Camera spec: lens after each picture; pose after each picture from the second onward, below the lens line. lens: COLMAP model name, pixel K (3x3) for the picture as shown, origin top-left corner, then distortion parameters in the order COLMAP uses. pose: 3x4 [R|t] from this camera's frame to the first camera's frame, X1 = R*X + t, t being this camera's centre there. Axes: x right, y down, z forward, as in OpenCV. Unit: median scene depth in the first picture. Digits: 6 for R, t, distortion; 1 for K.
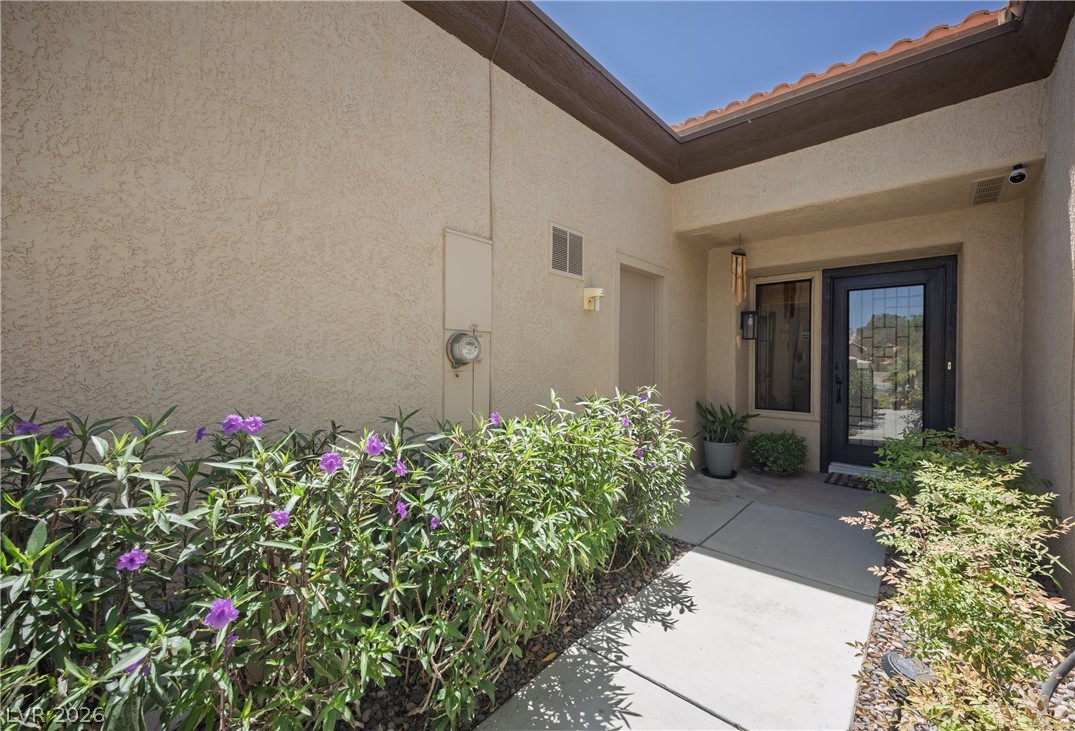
lens RADIAL K [[440.9, 0, 538.9], [0, 440.9, 364.6], [0, 0, 1]] dist [-0.000358, -0.000035]
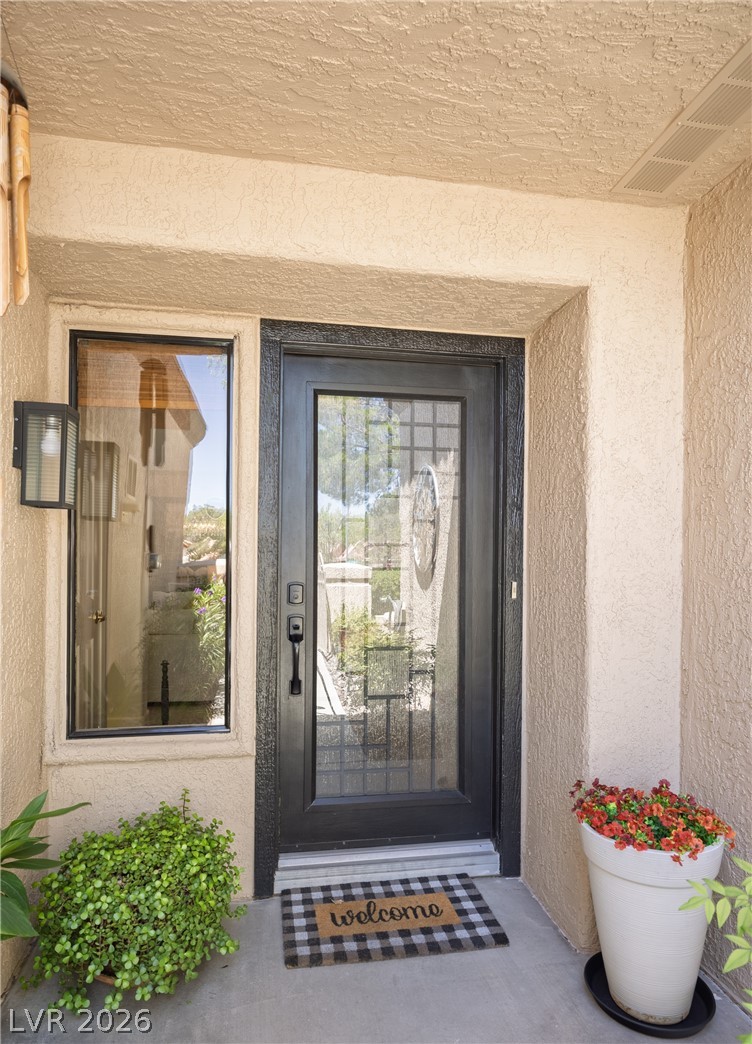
lens RADIAL K [[693.6, 0, 412.2], [0, 693.6, 562.6], [0, 0, 1]] dist [-0.002252, -0.000824]
pose [[0.599736, -0.000715, 0.800198, 0.273176], [0.009741, 0.999932, -0.006407, -0.017989], [-0.800139, 0.011638, 0.599702, 0.569655]]
